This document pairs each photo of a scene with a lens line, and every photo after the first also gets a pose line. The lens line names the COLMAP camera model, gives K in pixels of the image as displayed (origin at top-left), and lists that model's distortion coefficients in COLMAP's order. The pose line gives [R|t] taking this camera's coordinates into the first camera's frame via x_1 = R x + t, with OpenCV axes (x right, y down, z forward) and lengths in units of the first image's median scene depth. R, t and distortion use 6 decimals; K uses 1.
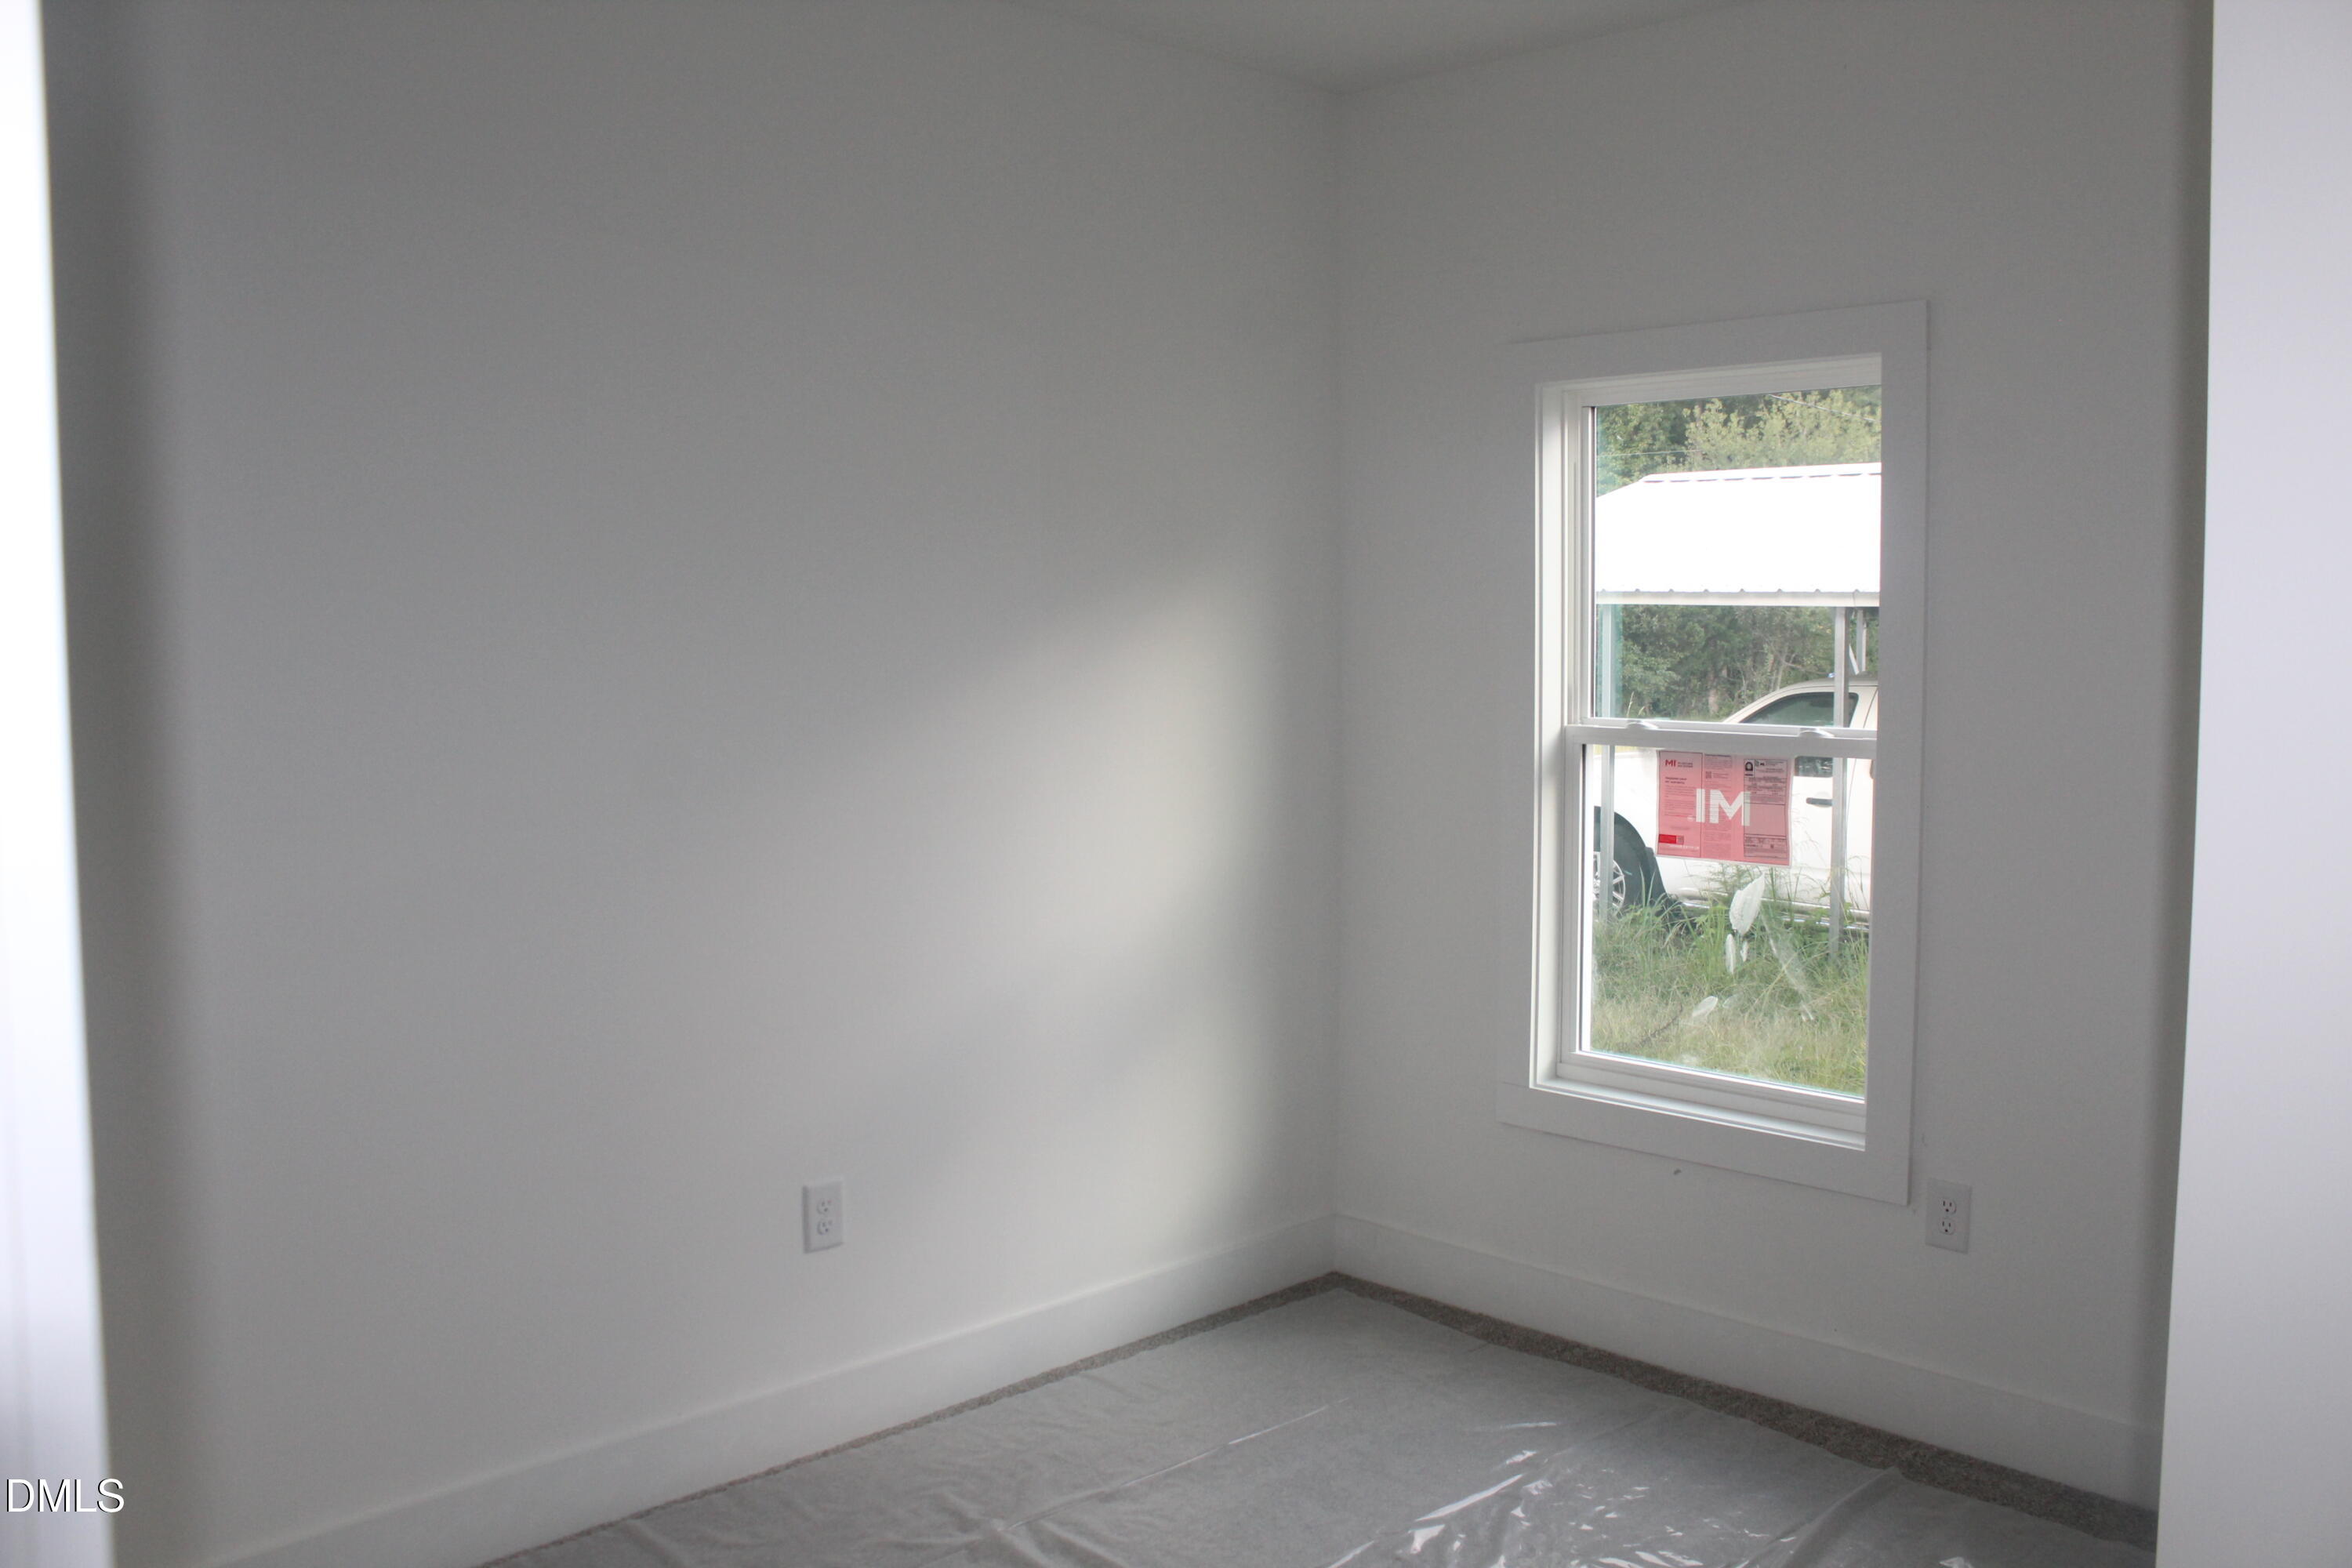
lens RADIAL K [[1996.5, 0, 1220.3], [0, 1996.5, 772.2], [0, 0, 1]] dist [-0.169115, 0.158909]
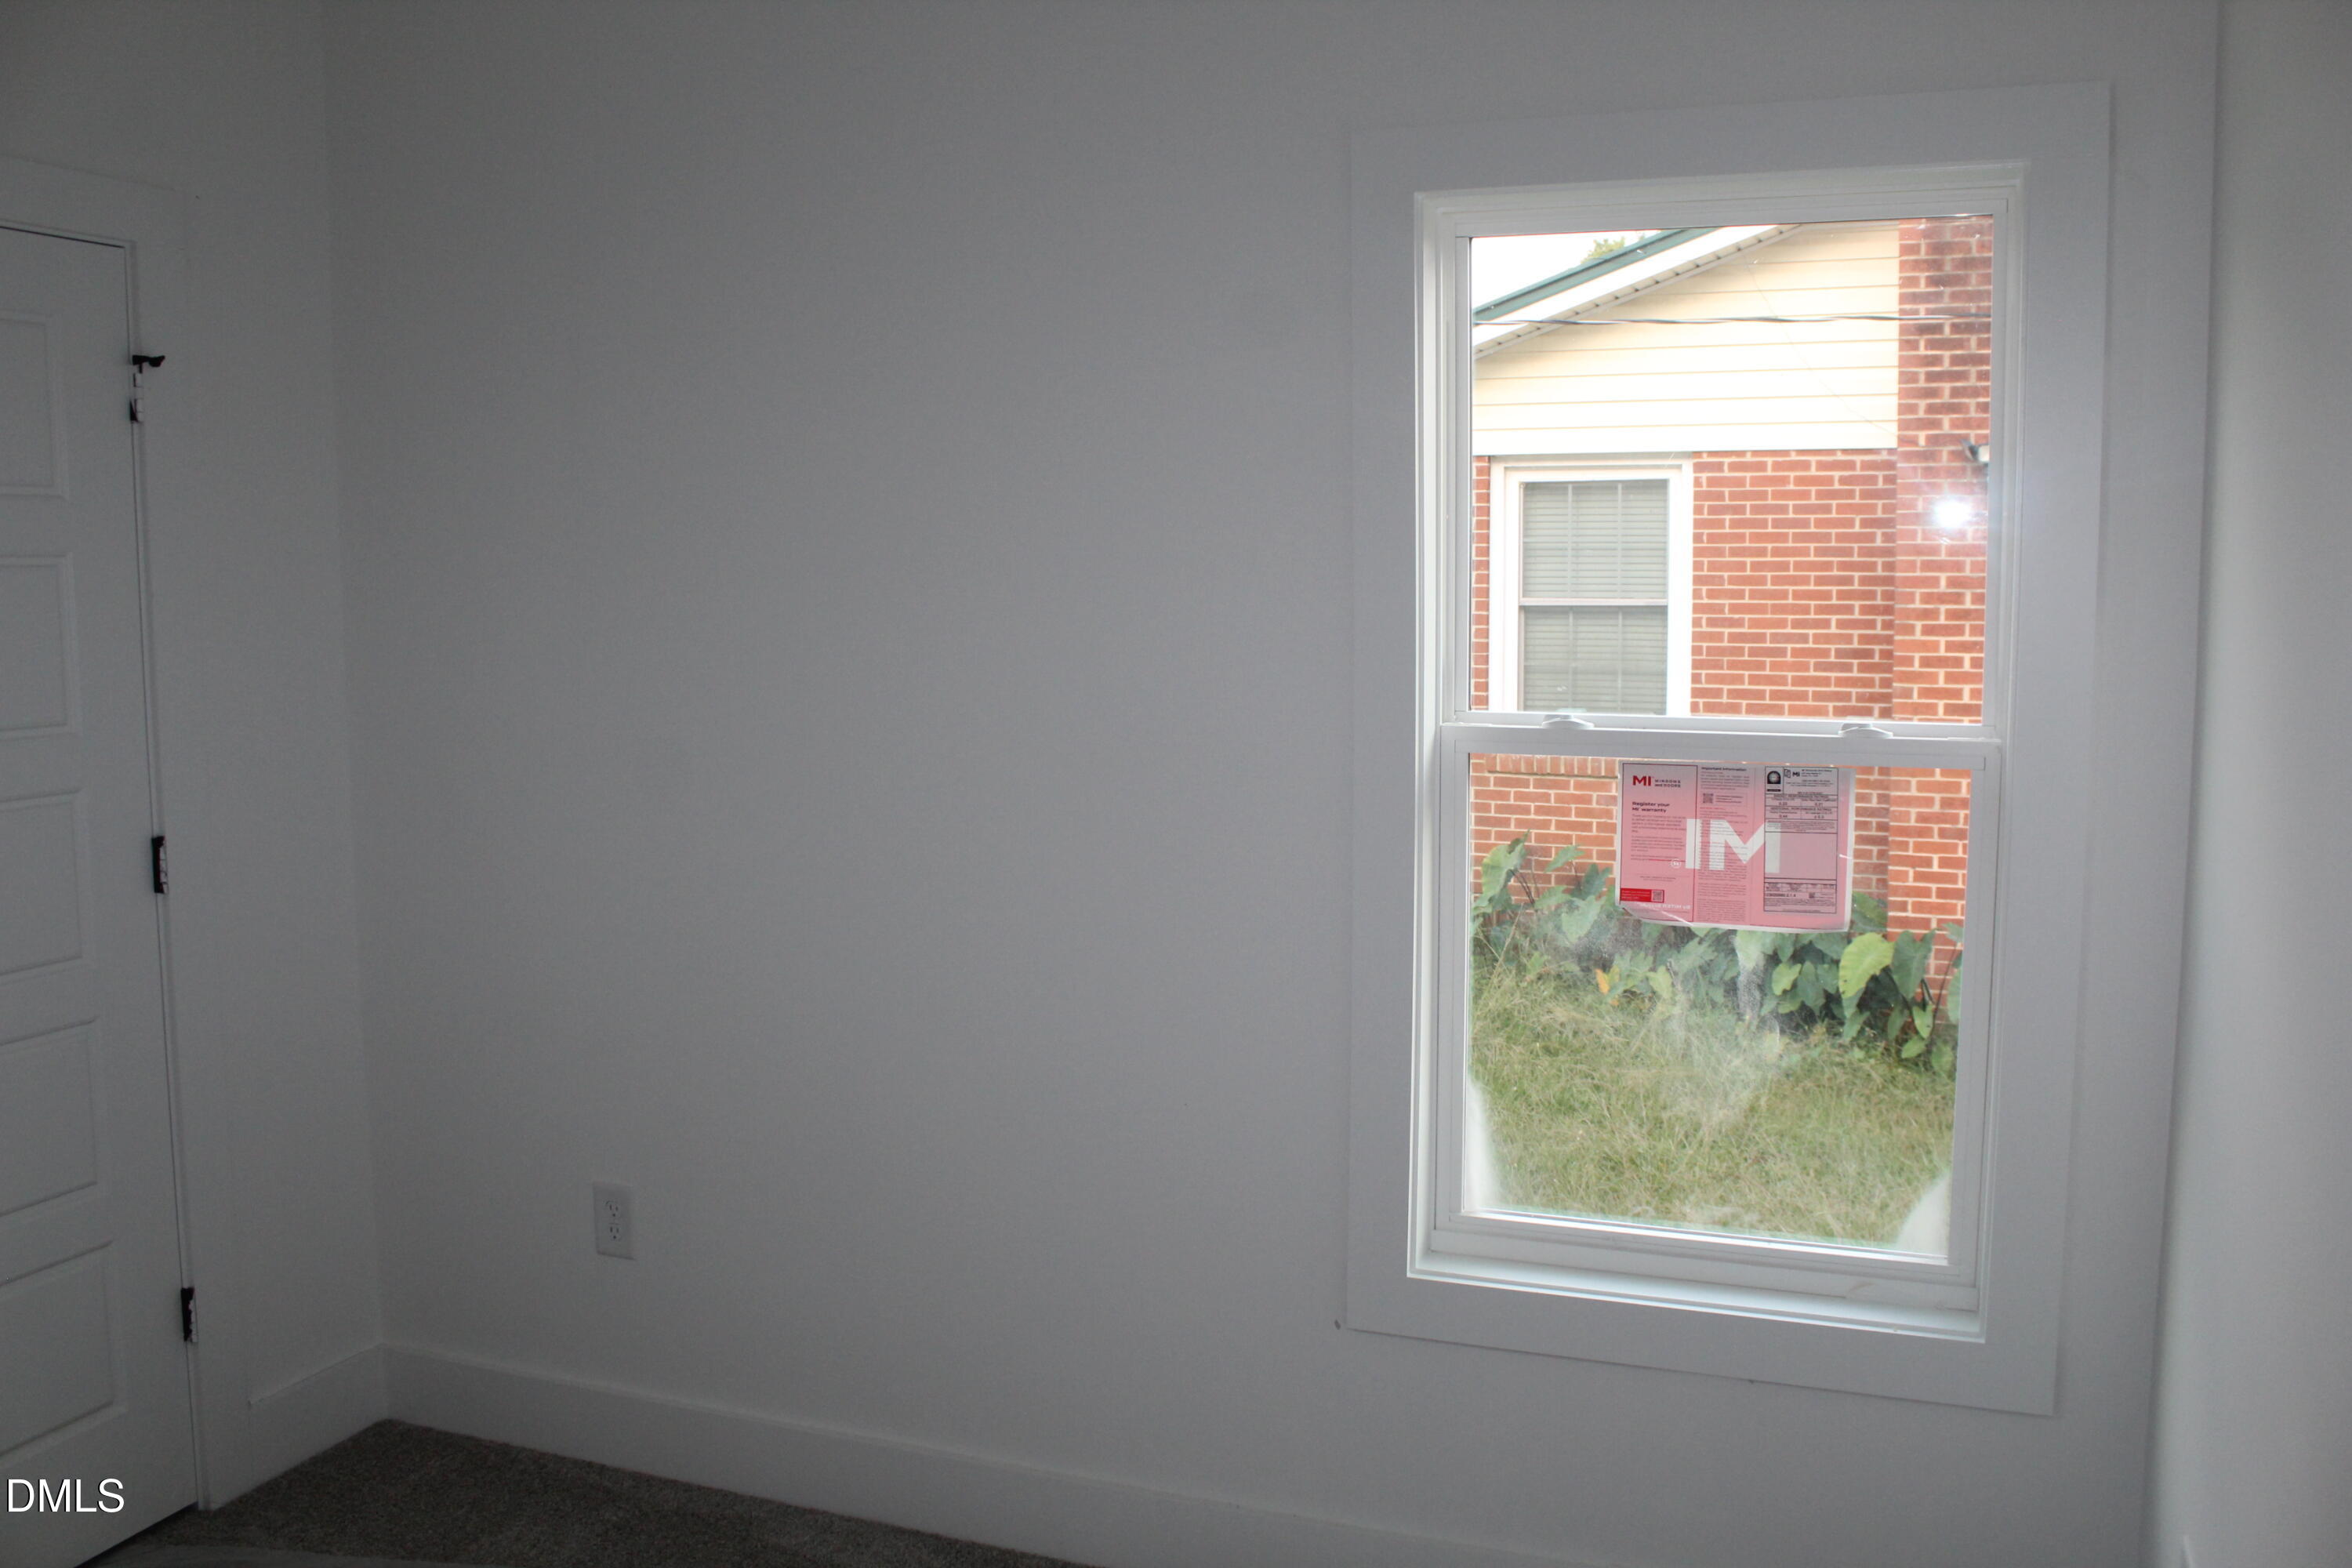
lens RADIAL K [[1996.5, 0, 1220.3], [0, 1996.5, 772.2], [0, 0, 1]] dist [-0.169115, 0.158909]
pose [[0.917918, -0.041760, 0.394566, -0.163258], [0.030725, 0.998941, 0.034247, -0.034830], [-0.395578, -0.019313, 0.918229, 0.455850]]
